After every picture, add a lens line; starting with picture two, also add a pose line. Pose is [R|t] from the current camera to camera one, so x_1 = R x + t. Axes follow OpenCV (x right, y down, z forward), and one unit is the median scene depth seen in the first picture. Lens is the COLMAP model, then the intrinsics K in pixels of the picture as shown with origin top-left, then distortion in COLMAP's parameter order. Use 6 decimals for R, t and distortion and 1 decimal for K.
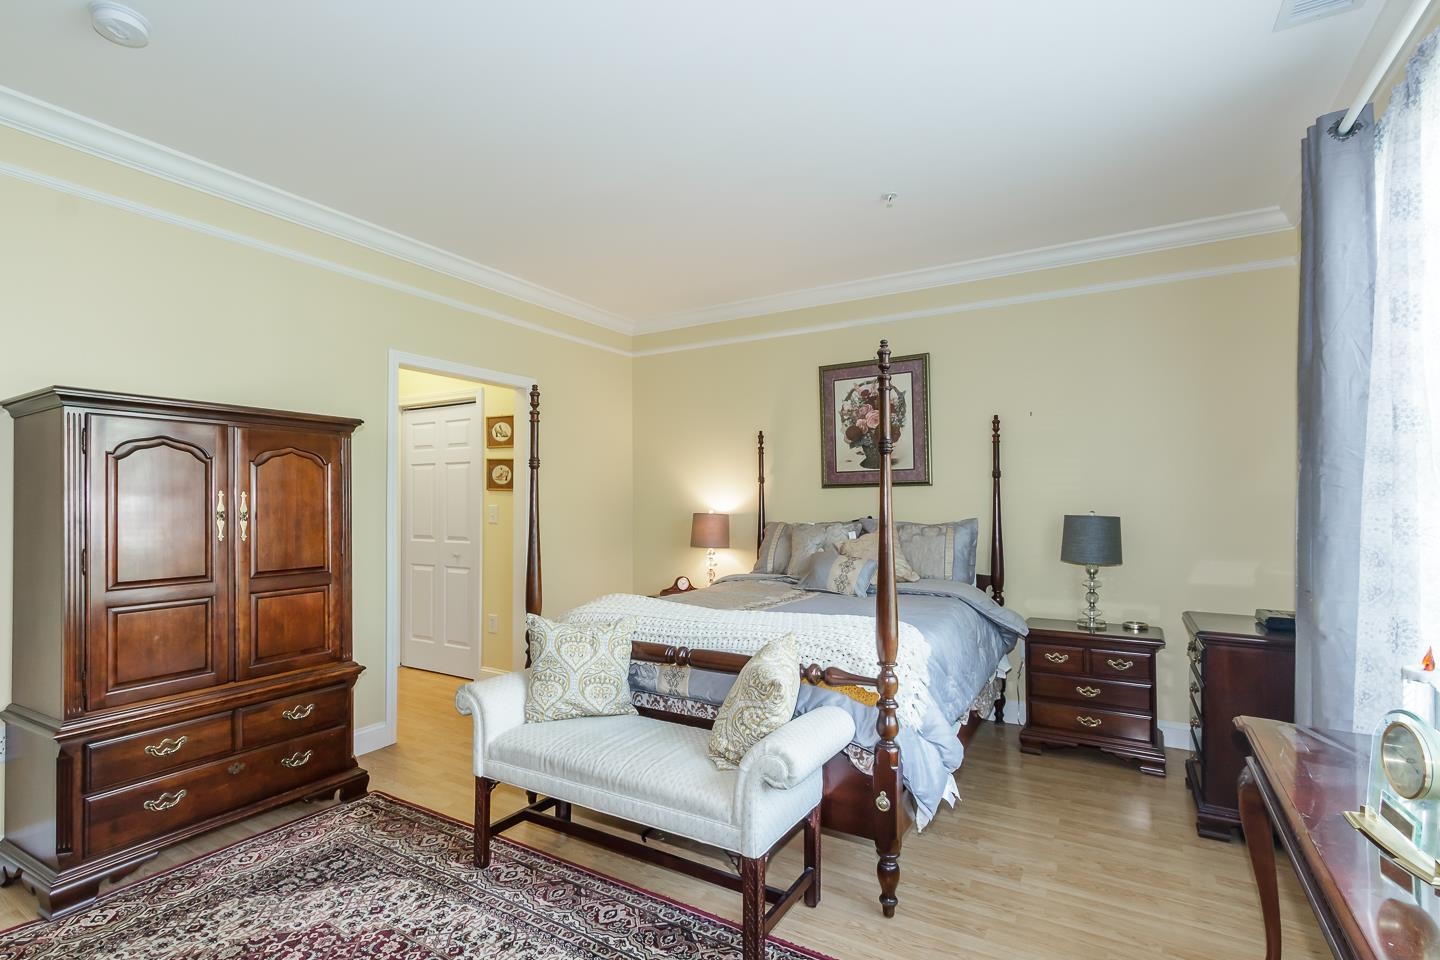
lens RADIAL K [[670.6, 0, 705.7], [0, 670.6, 497.7], [0, 0, 1]] dist [0.011140, -0.000377]
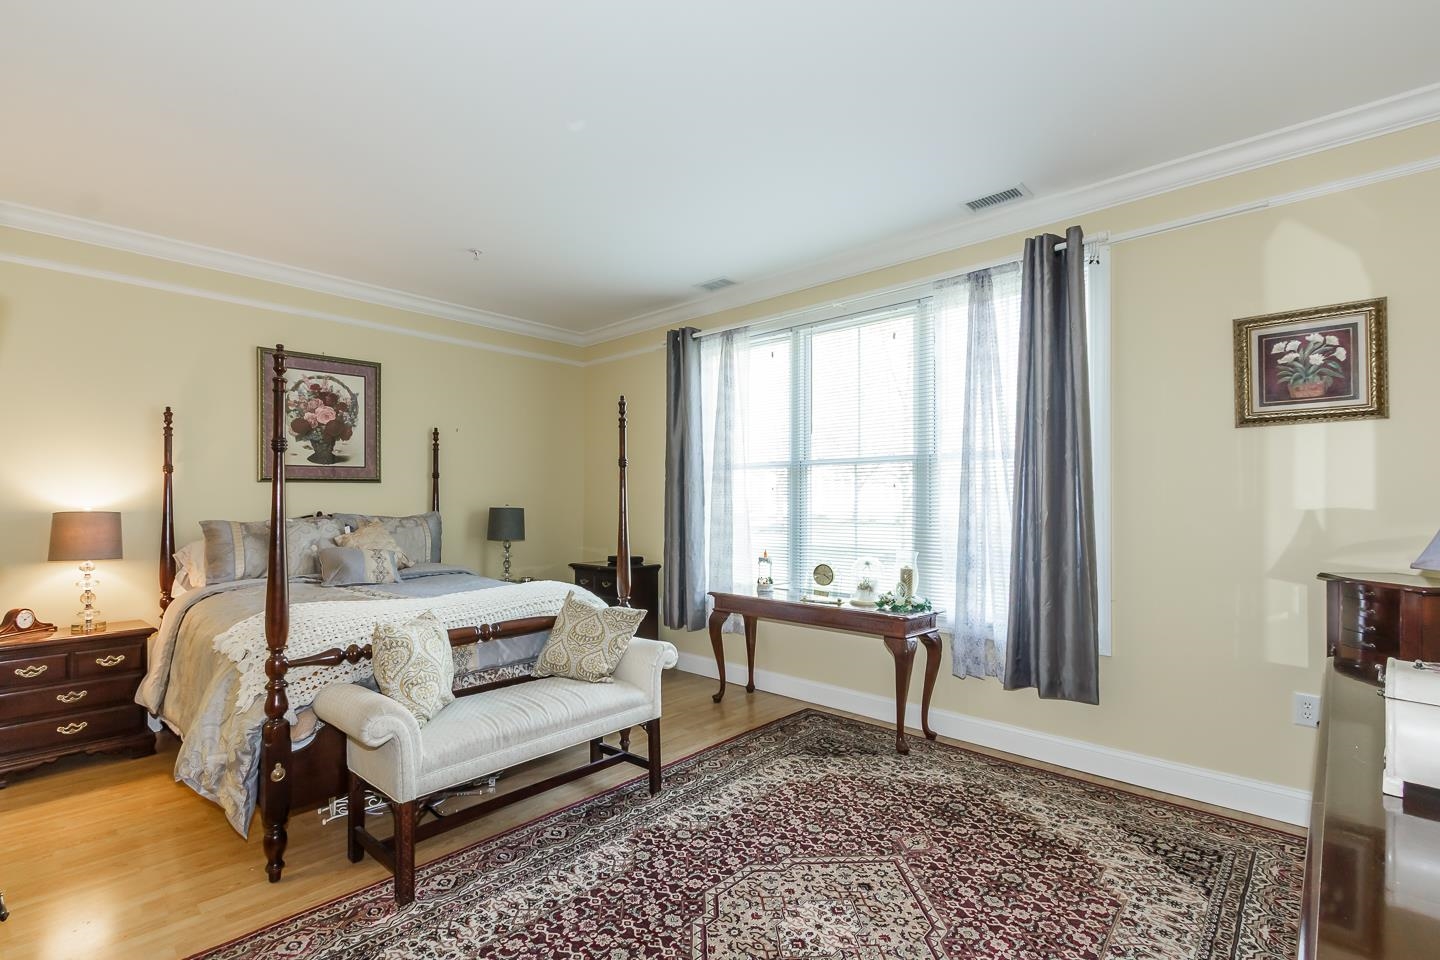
lens RADIAL K [[670.6, 0, 705.7], [0, 670.6, 497.7], [0, 0, 1]] dist [0.011140, -0.000377]
pose [[0.200922, 0.004941, 0.979595, -0.634064], [-0.007668, 0.999965, -0.003471, 0.006056], [-0.979577, -0.006815, 0.200953, 0.243838]]
